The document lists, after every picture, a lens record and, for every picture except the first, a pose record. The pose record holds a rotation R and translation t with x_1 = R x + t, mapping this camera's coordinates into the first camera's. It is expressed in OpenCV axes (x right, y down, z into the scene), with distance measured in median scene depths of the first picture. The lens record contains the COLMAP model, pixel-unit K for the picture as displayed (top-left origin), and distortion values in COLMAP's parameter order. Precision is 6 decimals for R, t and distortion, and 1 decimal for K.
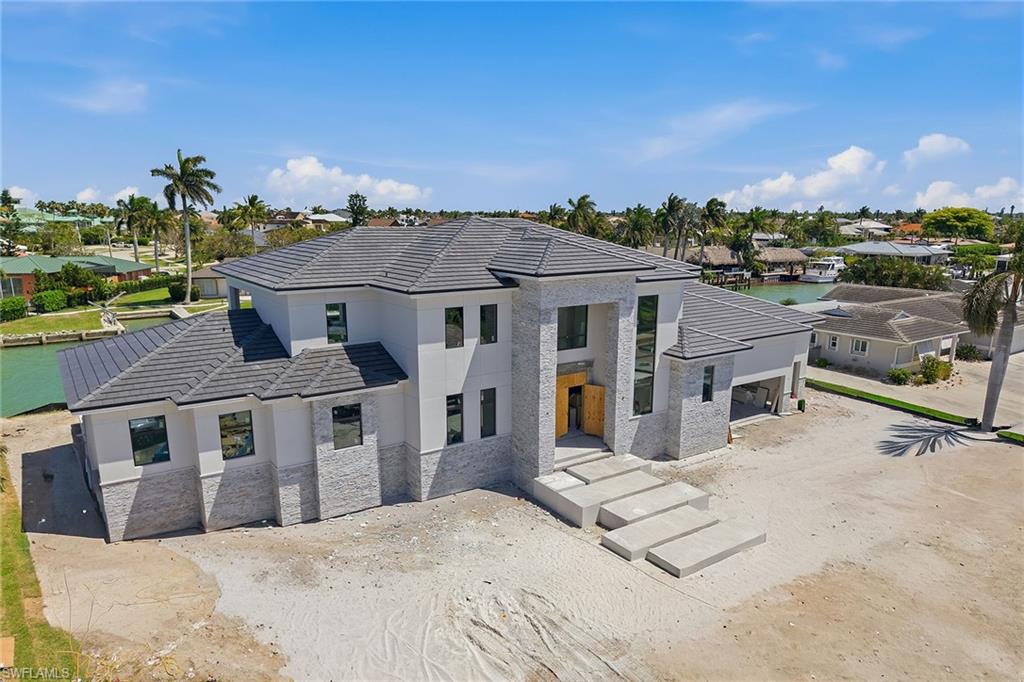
lens RADIAL K [[699.2, 0, 511.0], [0, 699.2, 336.9], [0, 0, 1]] dist [0.038541, -0.037481]
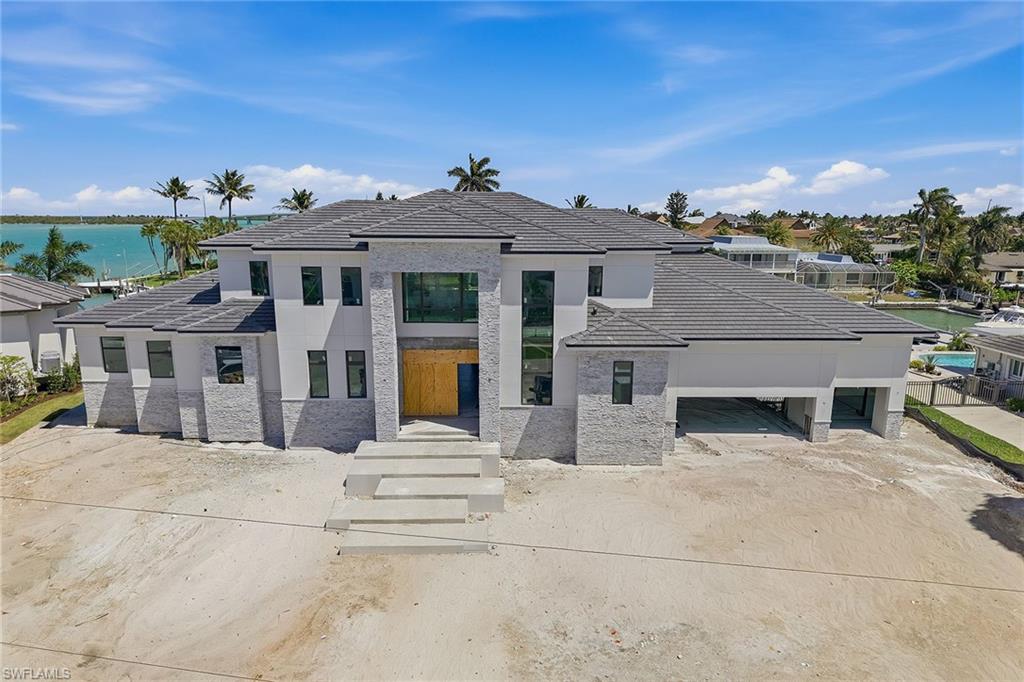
lens RADIAL K [[699.2, 0, 517.8], [0, 699.2, 341.6], [0, 0, 1]] dist [0.038541, -0.037481]
pose [[0.827290, 0.098139, -0.553136, 0.754548], [-0.099870, 0.994631, 0.027102, 0.009628], [0.552826, 0.032821, 0.832650, 0.280540]]
